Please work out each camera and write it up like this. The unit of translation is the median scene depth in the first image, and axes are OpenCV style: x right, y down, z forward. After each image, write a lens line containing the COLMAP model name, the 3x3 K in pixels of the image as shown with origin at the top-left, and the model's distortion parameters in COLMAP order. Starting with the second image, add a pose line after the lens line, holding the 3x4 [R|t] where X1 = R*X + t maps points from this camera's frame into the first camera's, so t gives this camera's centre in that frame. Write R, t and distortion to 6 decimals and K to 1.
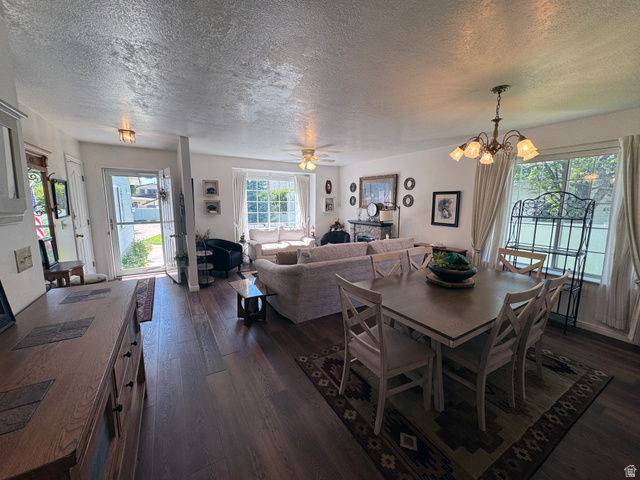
lens RADIAL K [[254.6, 0, 318.9], [0, 254.6, 240.5], [0, 0, 1]] dist [-0.001473, -0.000453]
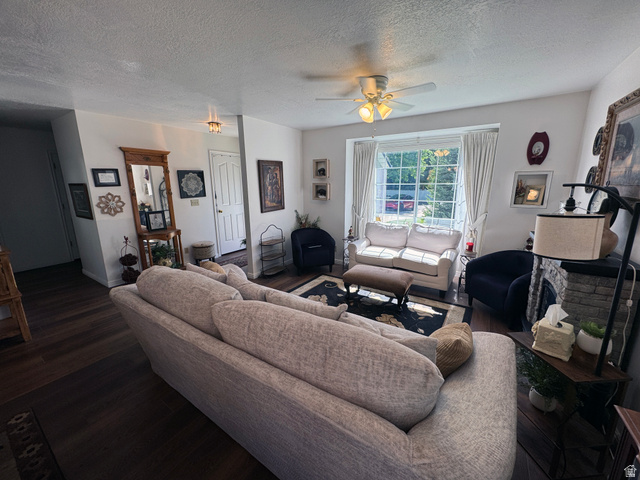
lens RADIAL K [[254.6, 0, 320.5], [0, 254.6, 237.2], [0, 0, 1]] dist [-0.001473, -0.000453]
pose [[0.450366, 0.176896, -0.875145, 0.340444], [-0.120197, 0.983266, 0.136896, -0.093493], [0.884717, 0.043537, 0.464092, 0.589744]]
